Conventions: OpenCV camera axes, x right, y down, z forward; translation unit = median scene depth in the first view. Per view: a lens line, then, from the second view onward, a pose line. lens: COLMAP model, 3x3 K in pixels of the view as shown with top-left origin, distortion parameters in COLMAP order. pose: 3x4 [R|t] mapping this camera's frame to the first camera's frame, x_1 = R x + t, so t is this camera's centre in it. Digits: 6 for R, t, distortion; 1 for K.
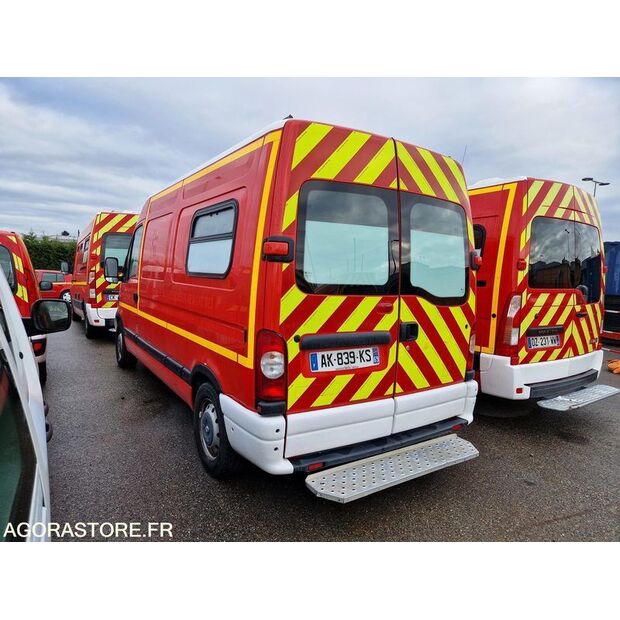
lens RADIAL K [[411.2, 0, 306.3], [0, 411.2, 309.2], [0, 0, 1]] dist [0.058240, -0.037642]
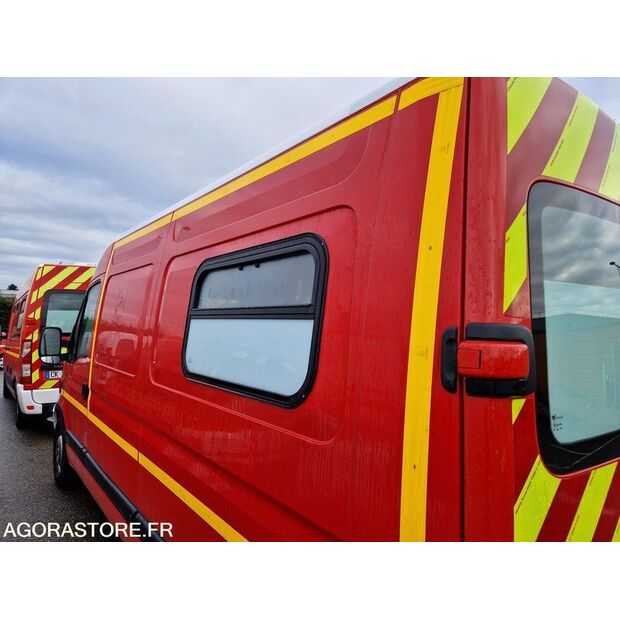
lens RADIAL K [[411.2, 0, 309.7], [0, 411.2, 314.4], [0, 0, 1]] dist [0.058240, -0.037642]
pose [[0.995152, -0.013077, 0.097473, -0.154384], [0.023622, 0.993889, -0.107830, -0.087931], [-0.095467, 0.109609, 0.989380, 0.382641]]
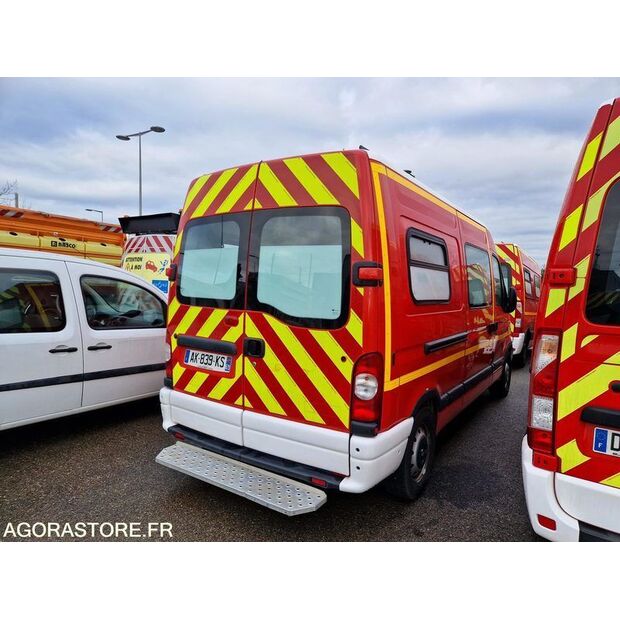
lens RADIAL K [[411.2, 0, 312.3], [0, 411.2, 315.2], [0, 0, 1]] dist [0.058240, -0.037642]
pose [[0.400315, 0.042668, -0.915384, 0.861158], [-0.102691, 0.994712, 0.001457, -0.028201], [0.910605, 0.093418, 0.402580, 0.511855]]
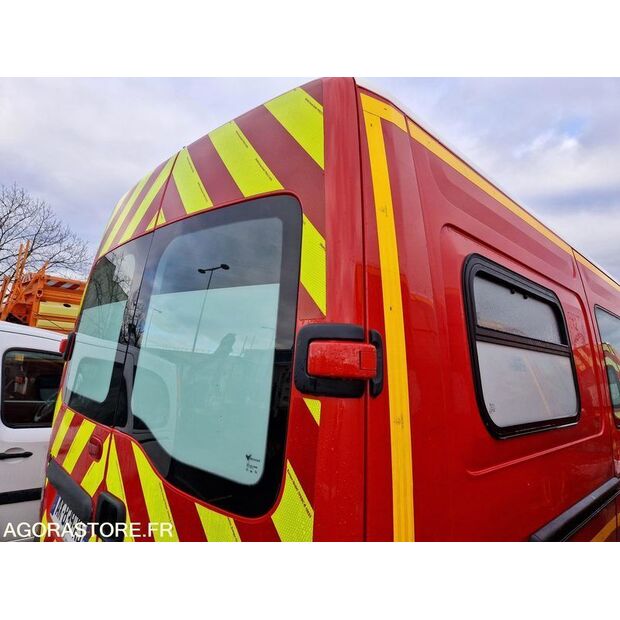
lens RADIAL K [[411.2, 0, 312.7], [0, 411.2, 304.9], [0, 0, 1]] dist [0.058240, -0.037642]
pose [[0.214626, -0.148578, -0.965329, 0.539512], [-0.142293, 0.973060, -0.181405, -0.083823], [0.966275, 0.176294, 0.187702, 0.769924]]
